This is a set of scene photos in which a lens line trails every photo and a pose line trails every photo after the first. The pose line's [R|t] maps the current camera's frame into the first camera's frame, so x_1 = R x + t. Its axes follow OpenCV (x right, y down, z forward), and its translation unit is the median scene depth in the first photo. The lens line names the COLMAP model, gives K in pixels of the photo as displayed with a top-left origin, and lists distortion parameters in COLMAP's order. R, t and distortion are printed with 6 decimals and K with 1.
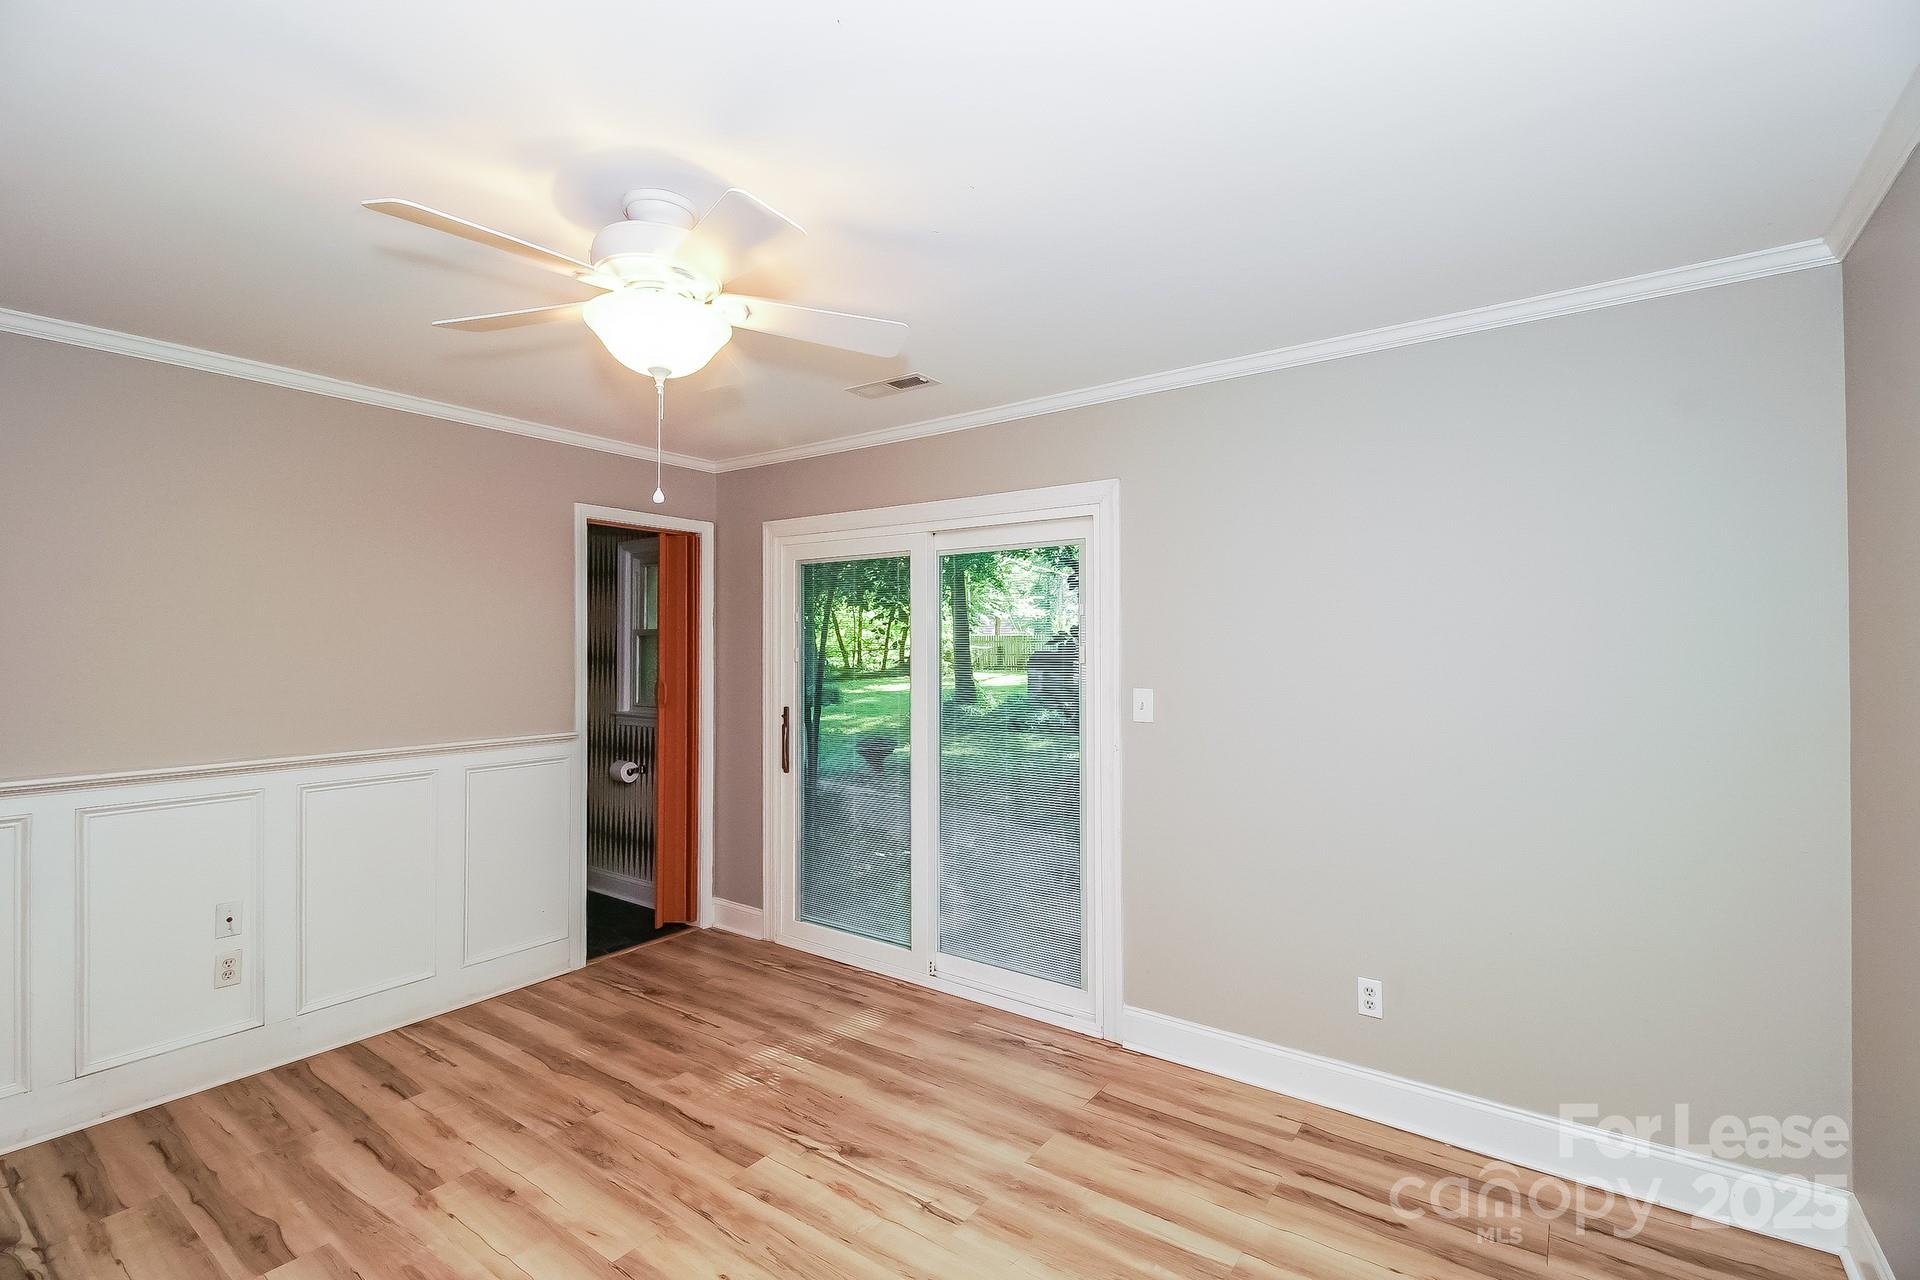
lens RADIAL K [[858.1, 0, 960.0], [0, 858.1, 640.0], [0, 0, 1]] dist [0.012040, -0.000077]
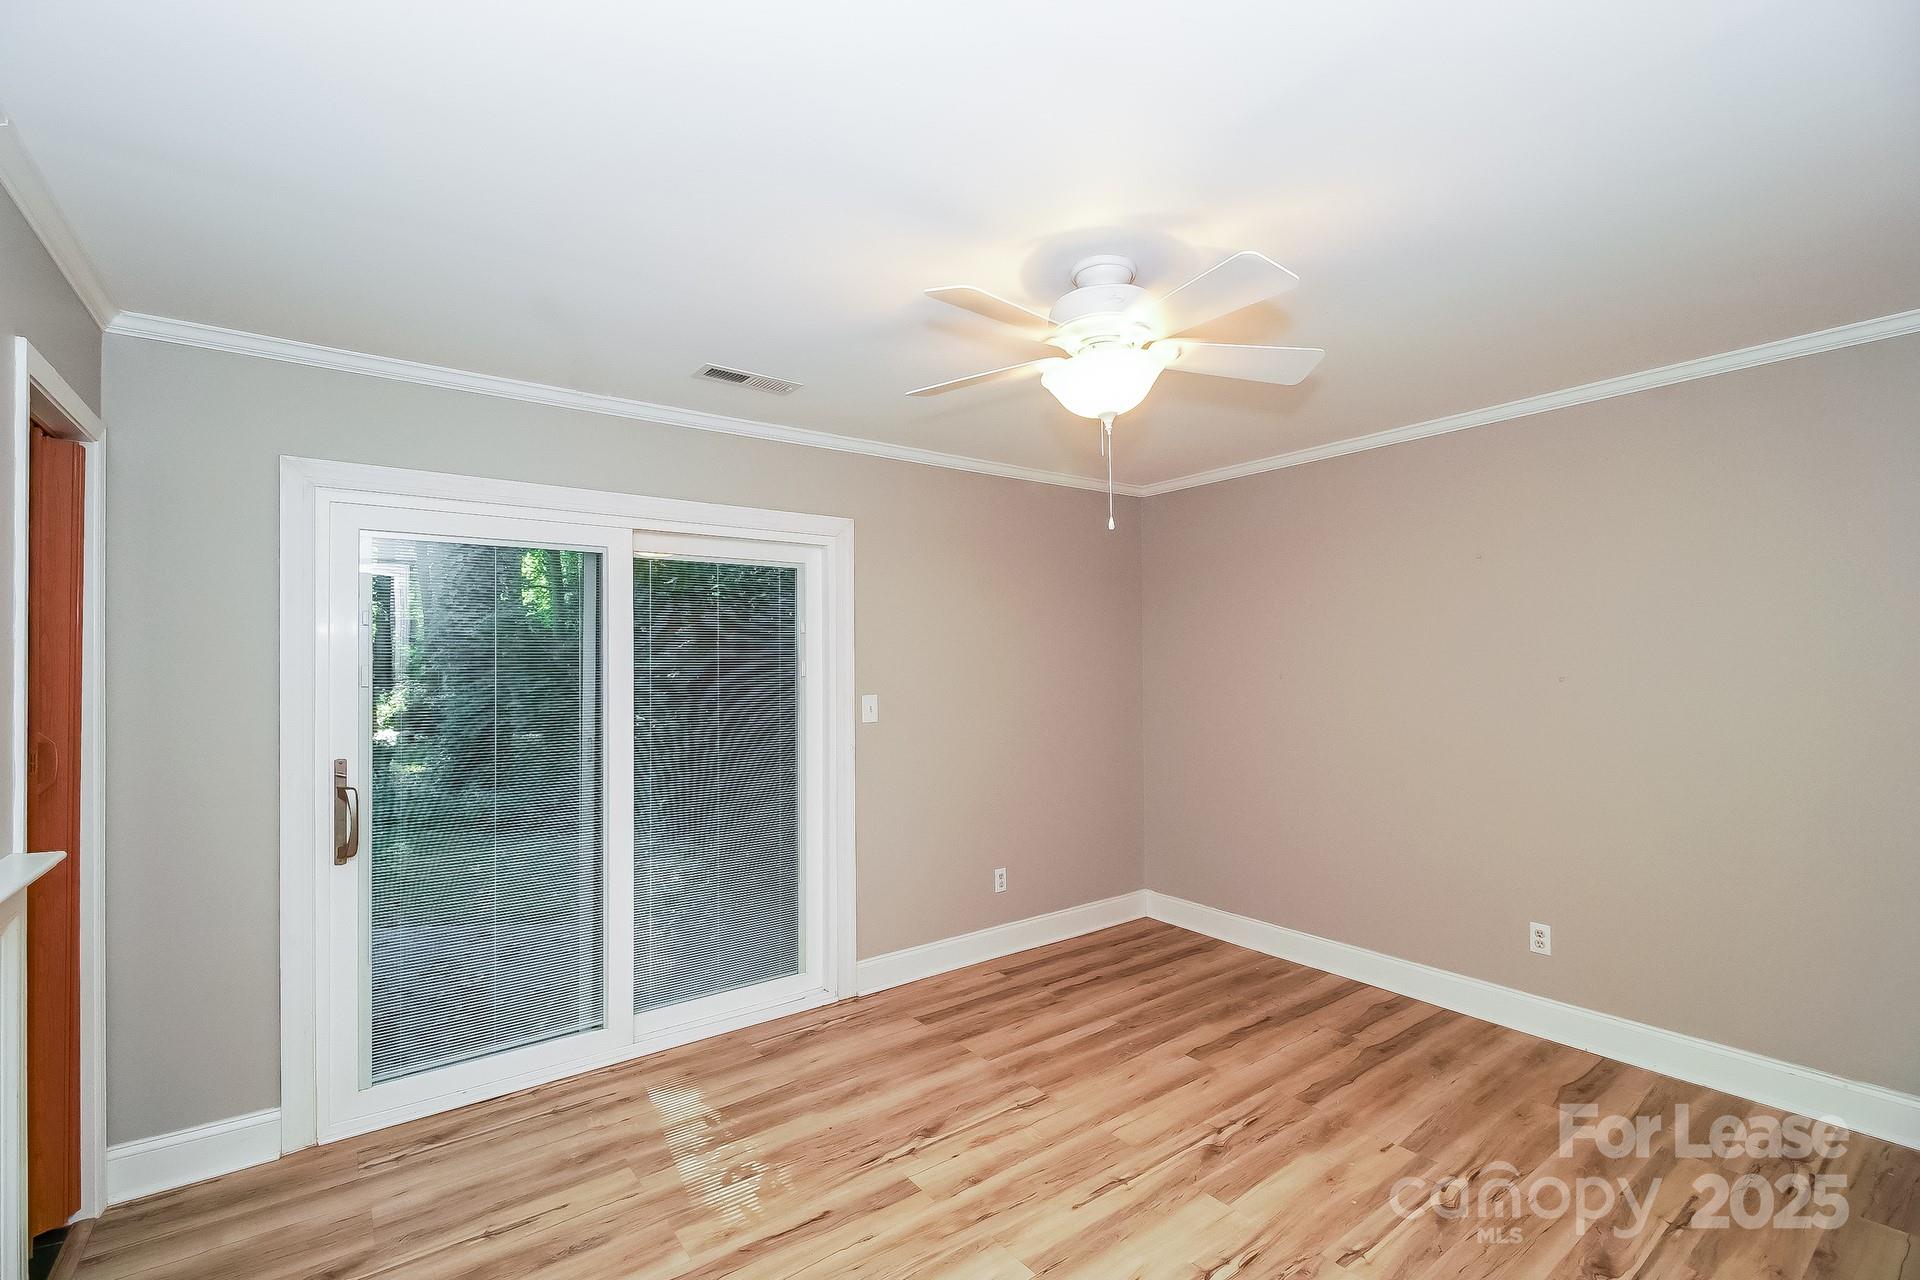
lens RADIAL K [[850.9, 0, 939.1], [0, 850.9, 662.0], [0, 0, 1]] dist [0.001169, -0.000441]
pose [[0.312225, 0.000567, 0.950008, -0.889258], [0.006684, 0.999974, -0.002794, 0.012850], [-0.949985, 0.007222, 0.312213, 0.519207]]
